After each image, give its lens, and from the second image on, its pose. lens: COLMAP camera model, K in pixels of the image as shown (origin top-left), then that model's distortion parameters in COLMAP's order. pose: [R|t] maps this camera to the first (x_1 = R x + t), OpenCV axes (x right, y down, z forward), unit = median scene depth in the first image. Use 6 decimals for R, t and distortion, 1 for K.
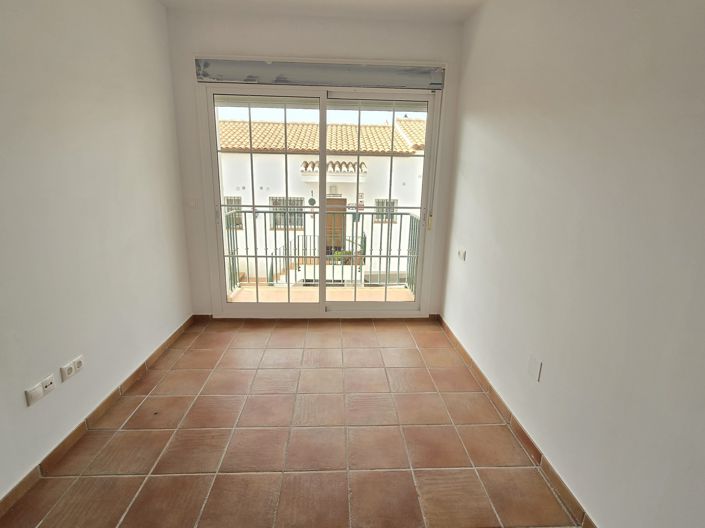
lens RADIAL K [[355.5, 0, 352.5], [0, 355.5, 264.0], [0, 0, 1]] dist [-0.002464, -0.000424]
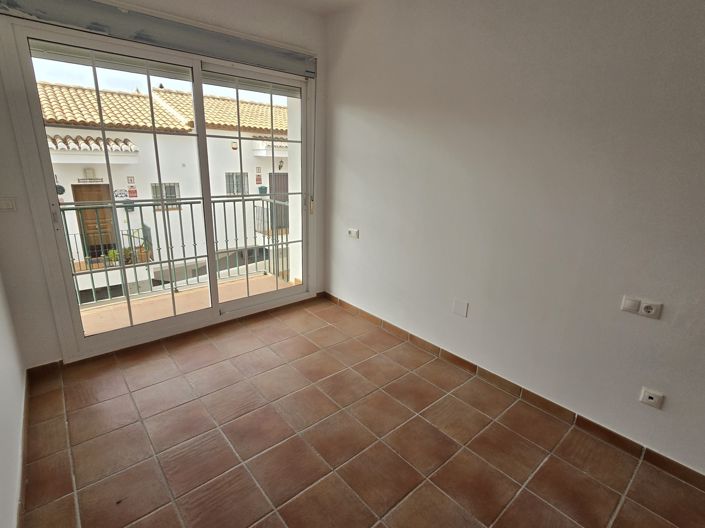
lens RADIAL K [[355.5, 0, 352.5], [0, 355.5, 264.0], [0, 0, 1]] dist [-0.002464, -0.000424]
pose [[0.785627, -0.168602, 0.595285, -0.363782], [0.136098, 0.985680, 0.099559, -0.040899], [-0.603546, 0.002801, 0.797323, 0.099872]]
